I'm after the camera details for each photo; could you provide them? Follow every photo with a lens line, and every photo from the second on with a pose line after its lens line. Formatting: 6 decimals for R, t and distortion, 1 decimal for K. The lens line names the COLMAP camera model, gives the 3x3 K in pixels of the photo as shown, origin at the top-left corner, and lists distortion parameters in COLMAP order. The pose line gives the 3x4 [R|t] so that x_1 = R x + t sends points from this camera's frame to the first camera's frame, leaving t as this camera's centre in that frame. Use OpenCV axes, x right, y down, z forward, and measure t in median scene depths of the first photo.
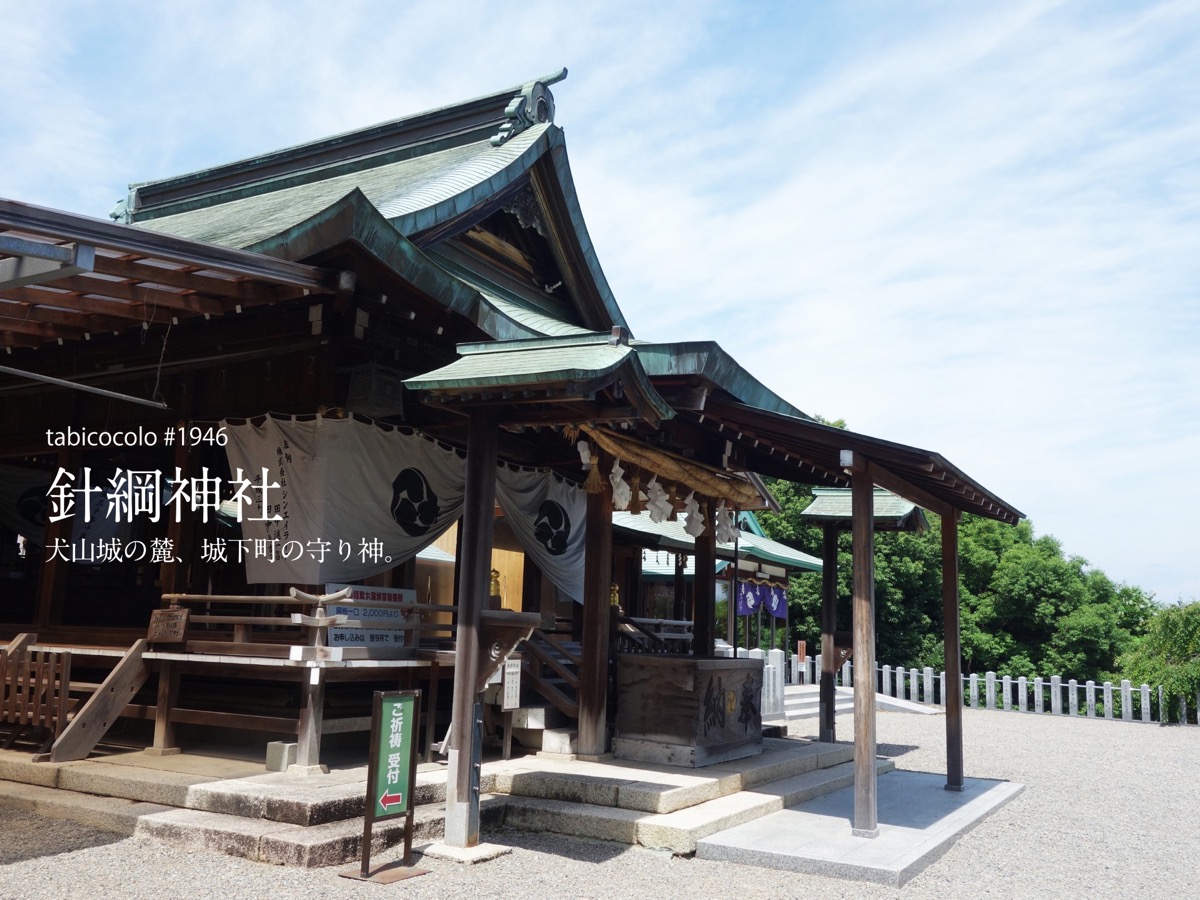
lens RADIAL K [[1067.8, 0, 600.5], [0, 1067.8, 448.1], [0, 0, 1]] dist [-0.001160, 0.005017]
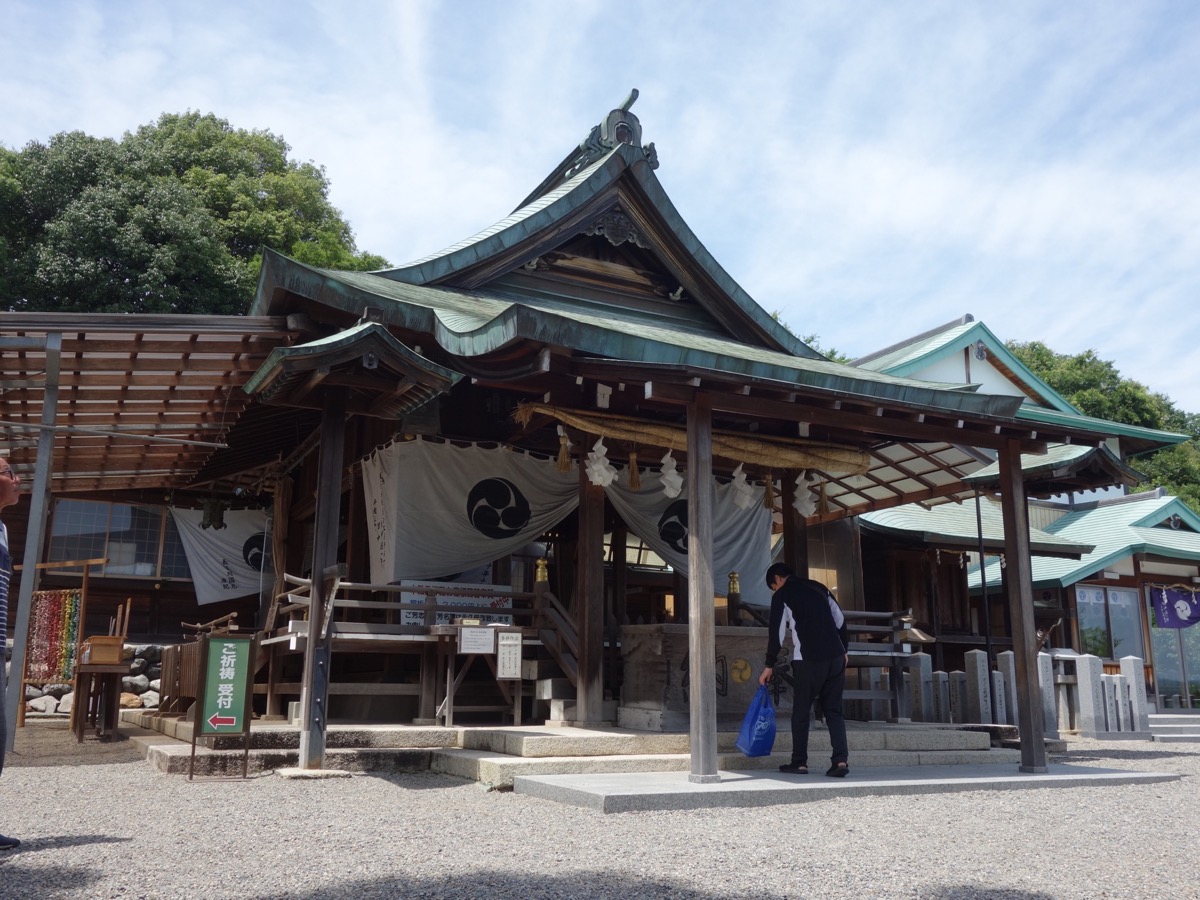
lens RADIAL K [[1067.8, 0, 597.5], [0, 1067.8, 451.6], [0, 0, 1]] dist [-0.001160, 0.005017]
pose [[0.833554, -0.149273, -0.531889, 0.565490], [0.114571, 0.988580, -0.097892, 0.125187], [0.540427, 0.020659, 0.841137, 0.124114]]
